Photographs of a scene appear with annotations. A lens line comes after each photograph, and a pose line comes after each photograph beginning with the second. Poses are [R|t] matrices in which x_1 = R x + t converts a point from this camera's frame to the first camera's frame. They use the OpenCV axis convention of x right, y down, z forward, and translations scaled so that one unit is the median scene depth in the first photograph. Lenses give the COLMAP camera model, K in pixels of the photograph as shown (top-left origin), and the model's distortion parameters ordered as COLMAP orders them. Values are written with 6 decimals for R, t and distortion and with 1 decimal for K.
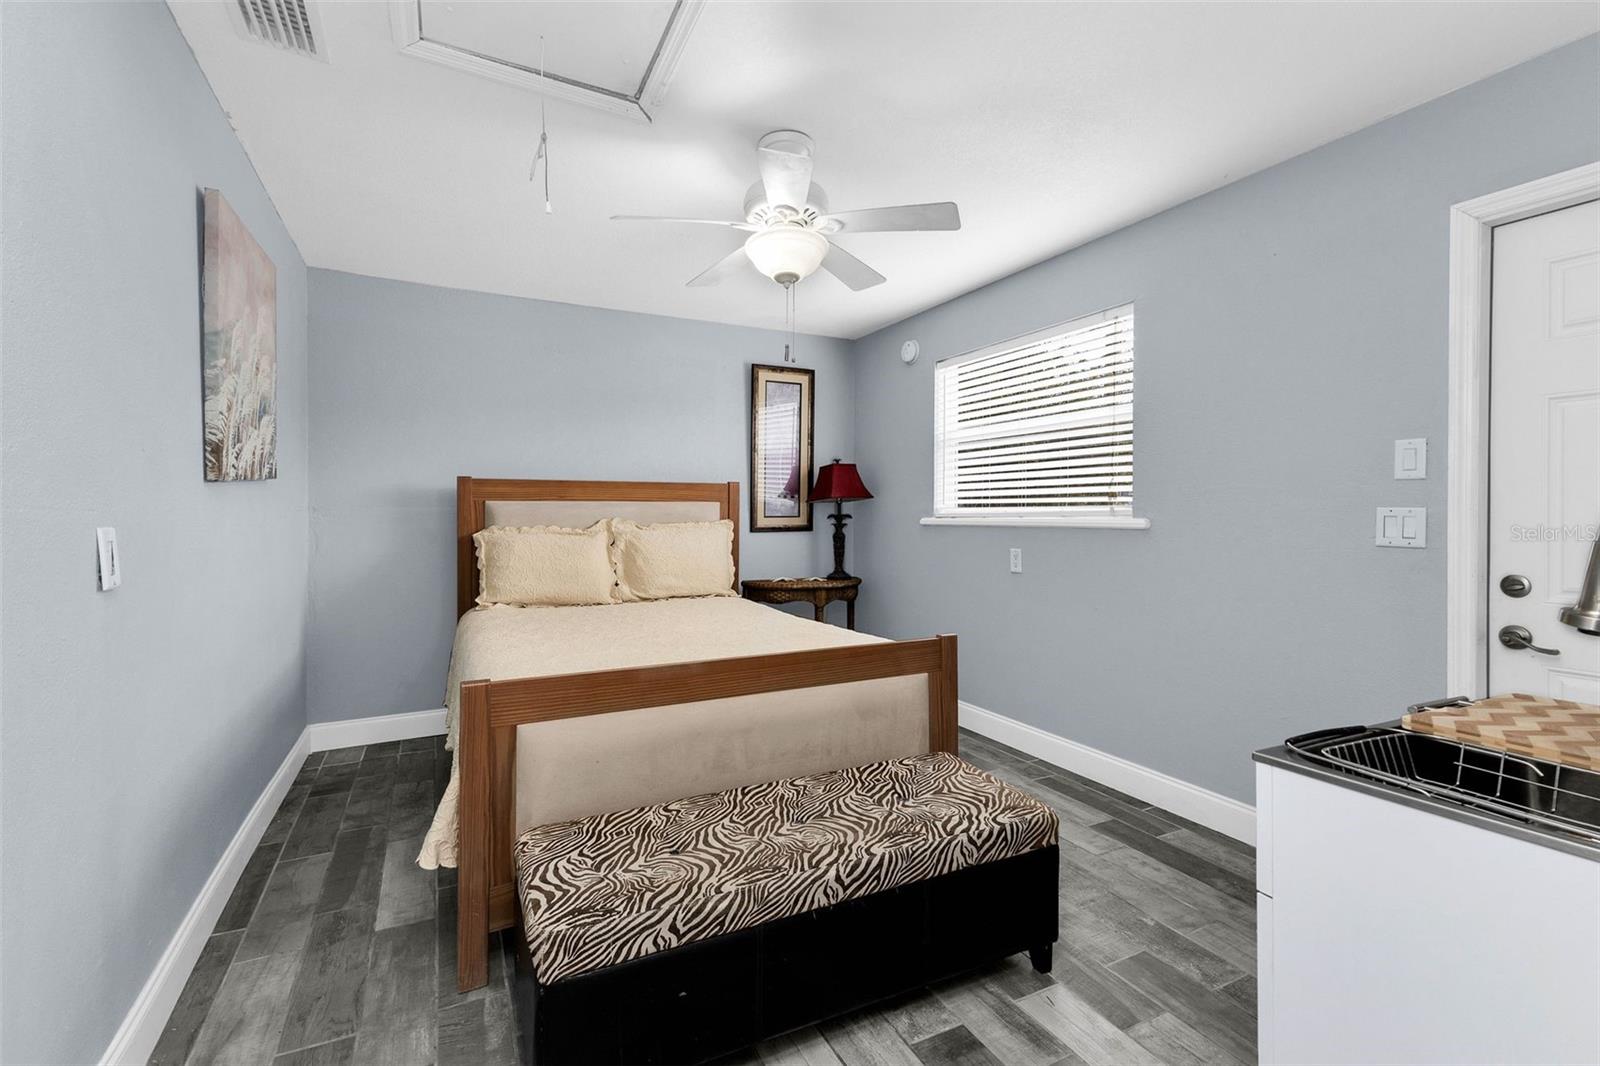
lens RADIAL K [[704.5, 0, 805.3], [0, 704.5, 525.1], [0, 0, 1]] dist [0.002838, 0.000328]
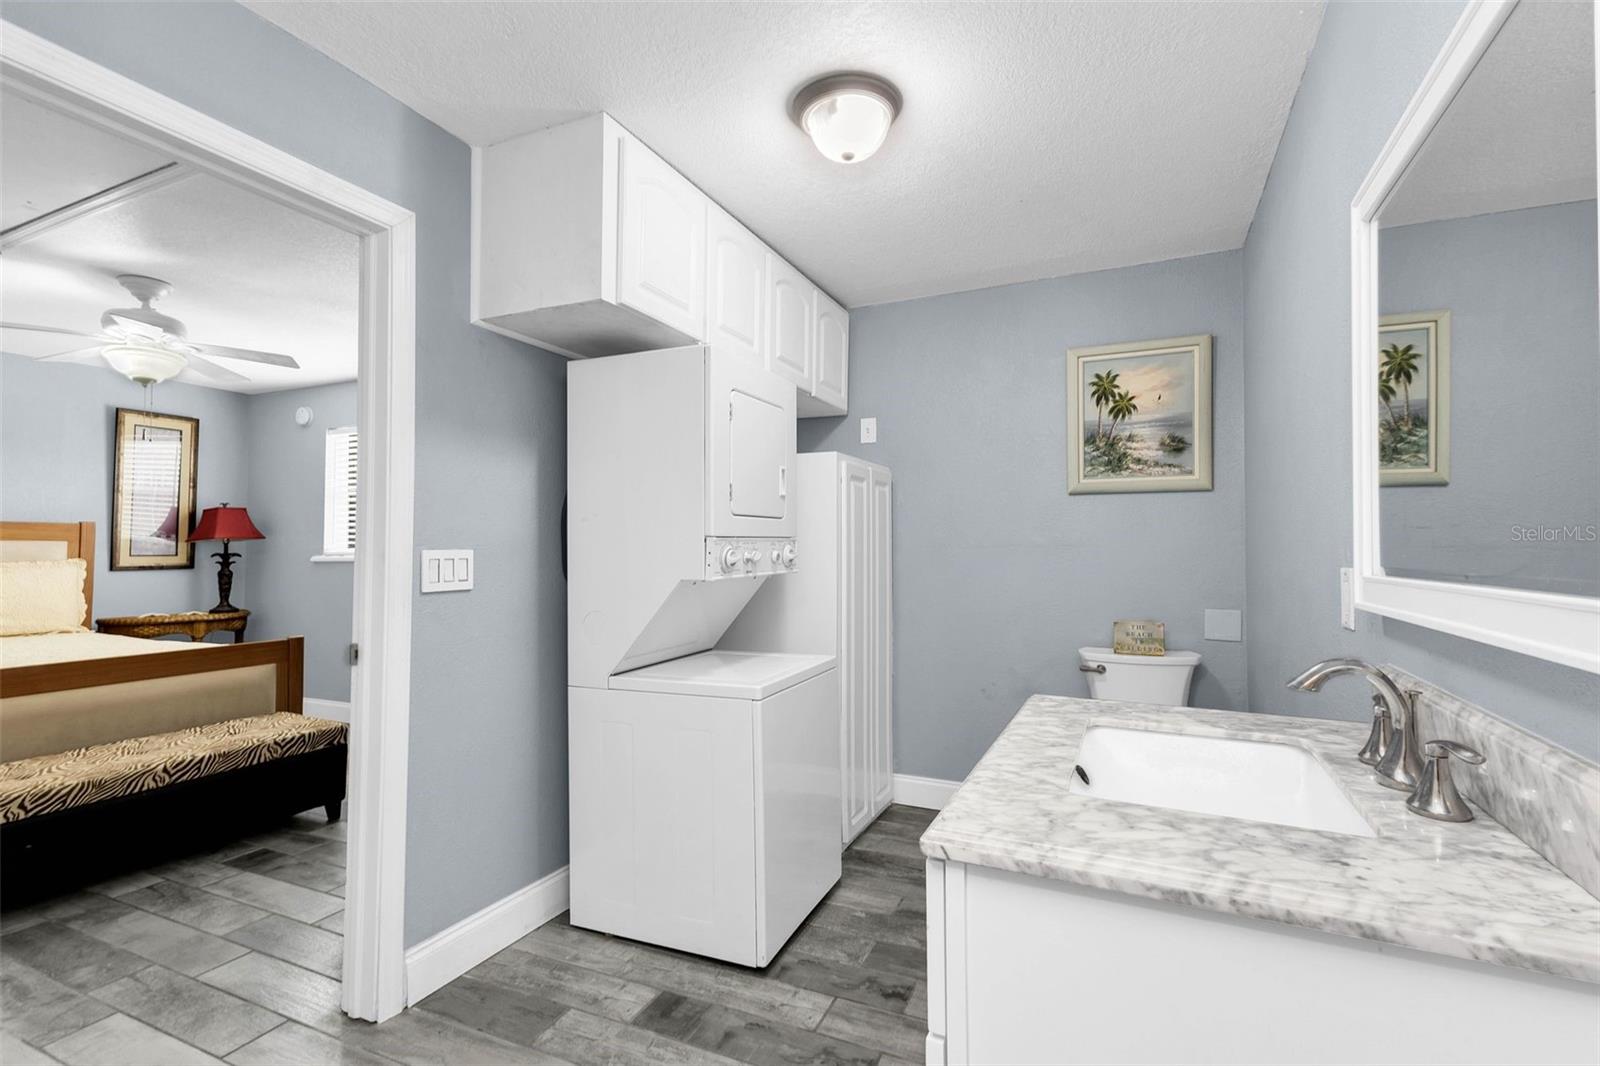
lens RADIAL K [[696.5, 0, 804.6], [0, 696.5, 537.8], [0, 0, 1]] dist [0.030686, -0.010646]
pose [[0.774581, 0.013907, 0.632322, 0.053185], [0.008723, 0.999428, -0.032666, 0.004930], [-0.632414, 0.030818, 0.774017, -0.459124]]
